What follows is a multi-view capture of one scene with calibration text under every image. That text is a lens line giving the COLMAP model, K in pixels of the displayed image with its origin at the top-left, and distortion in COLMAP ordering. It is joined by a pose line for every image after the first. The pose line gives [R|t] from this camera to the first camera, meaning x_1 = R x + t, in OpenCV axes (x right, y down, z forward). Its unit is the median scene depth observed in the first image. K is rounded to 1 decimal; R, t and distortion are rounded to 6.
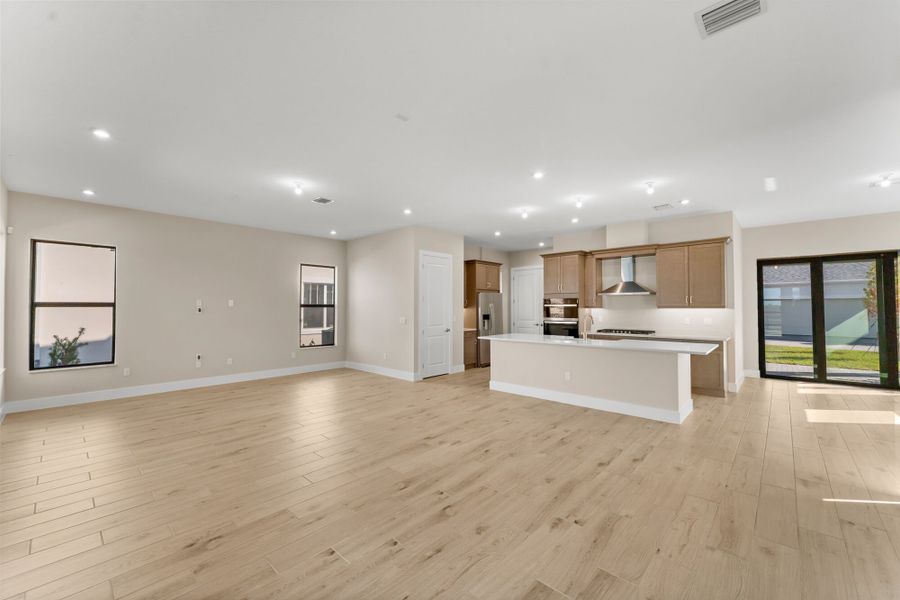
lens RADIAL K [[359.7, 0, 451.1], [0, 359.7, 301.1], [0, 0, 1]] dist [-0.000645, -0.000132]
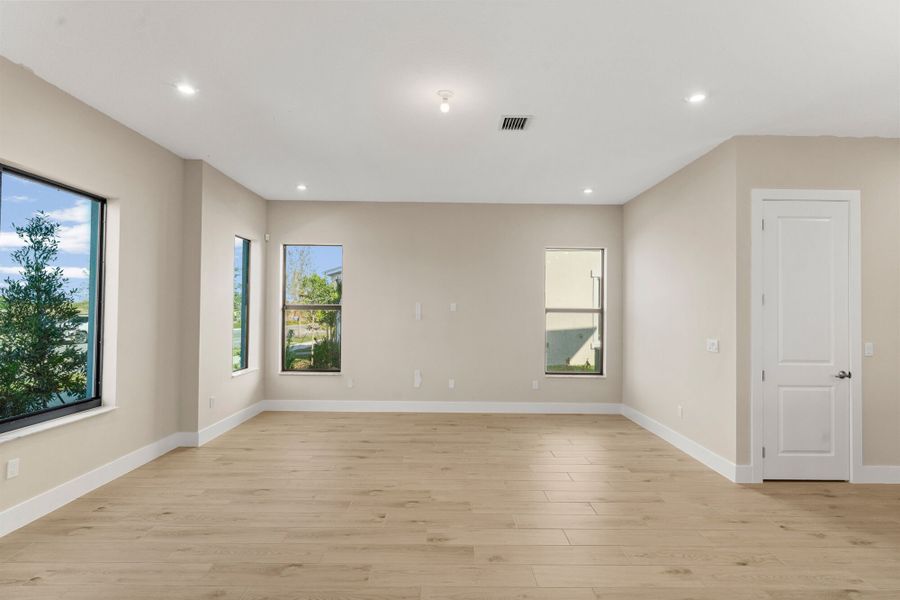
lens RADIAL K [[433.9, 0, 451.9], [0, 433.9, 301.3], [0, 0, 1]] dist [0.000983, 0.001269]
pose [[0.687557, -0.005503, -0.726110, 0.047982], [0.001229, 0.999979, -0.006415, -0.000529], [0.726129, 0.003519, 0.687549, 0.367646]]
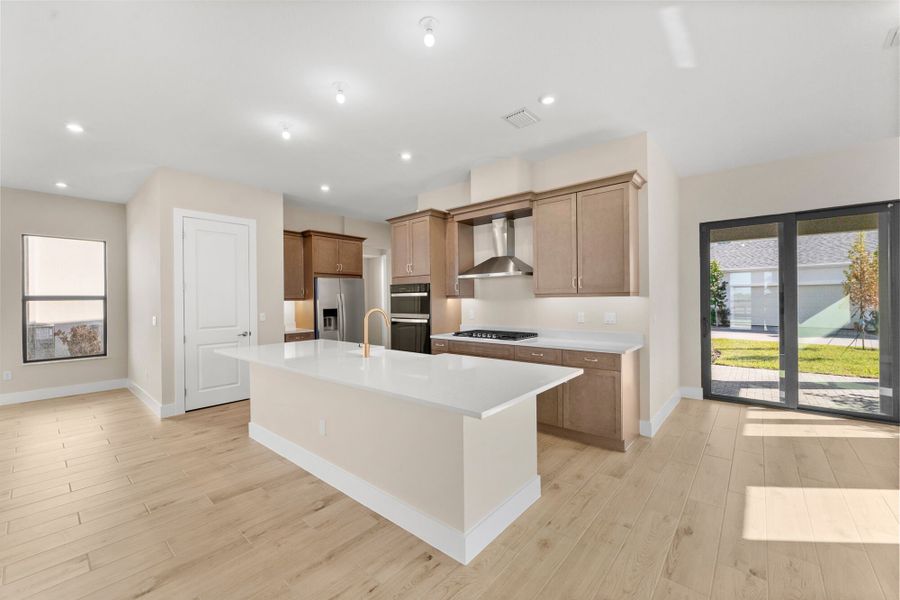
lens RADIAL K [[359.7, 0, 450.9], [0, 359.7, 302.0], [0, 0, 1]] dist [-0.000645, -0.000132]
pose [[0.999325, -0.010171, 0.035308, 0.380249], [0.009293, 0.999646, 0.024922, 0.010436], [-0.035549, -0.024577, 0.999066, 0.361206]]
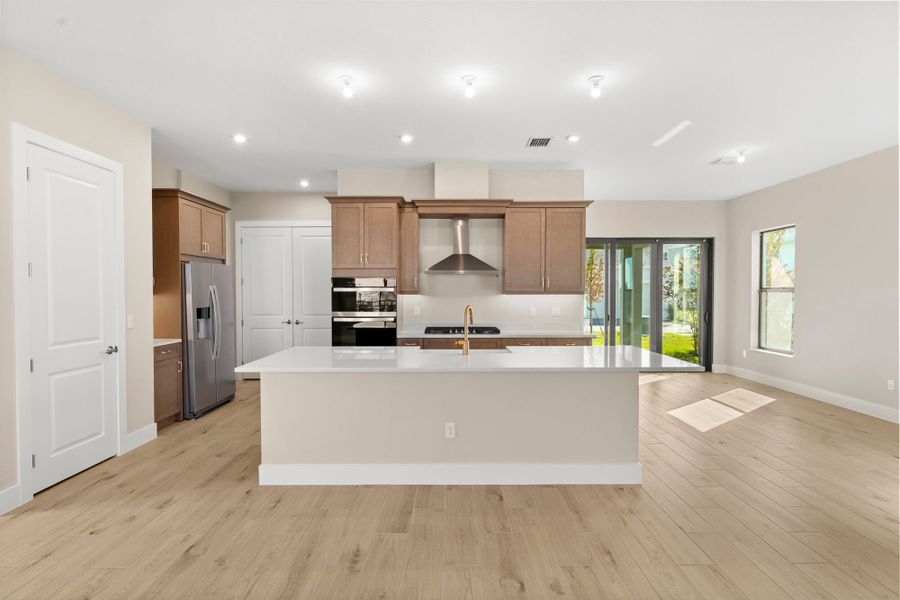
lens RADIAL K [[433.9, 0, 450.4], [0, 433.9, 299.6], [0, 0, 1]] dist [0.000983, 0.001269]
pose [[0.737589, -0.010259, 0.675172, -0.063804], [-0.011902, 0.999532, 0.028190, 0.007162], [-0.675145, -0.028829, 0.737122, 0.427362]]
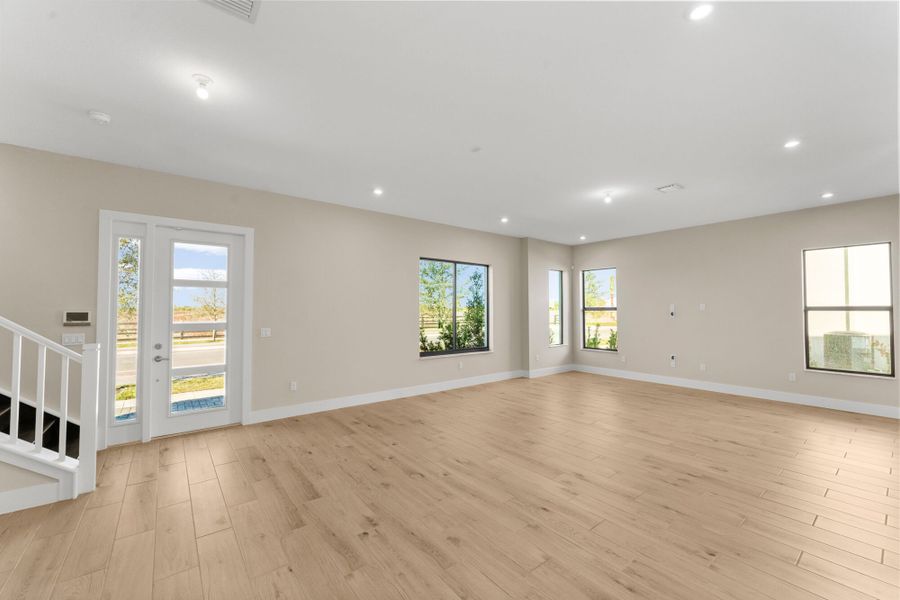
lens RADIAL K [[359.7, 0, 448.9], [0, 359.7, 297.3], [0, 0, 1]] dist [-0.000645, -0.000132]
pose [[-0.155480, -0.034083, -0.987251, 0.443955], [0.016194, 0.999182, -0.037045, 0.004082], [0.987706, -0.021747, -0.154801, 0.474385]]
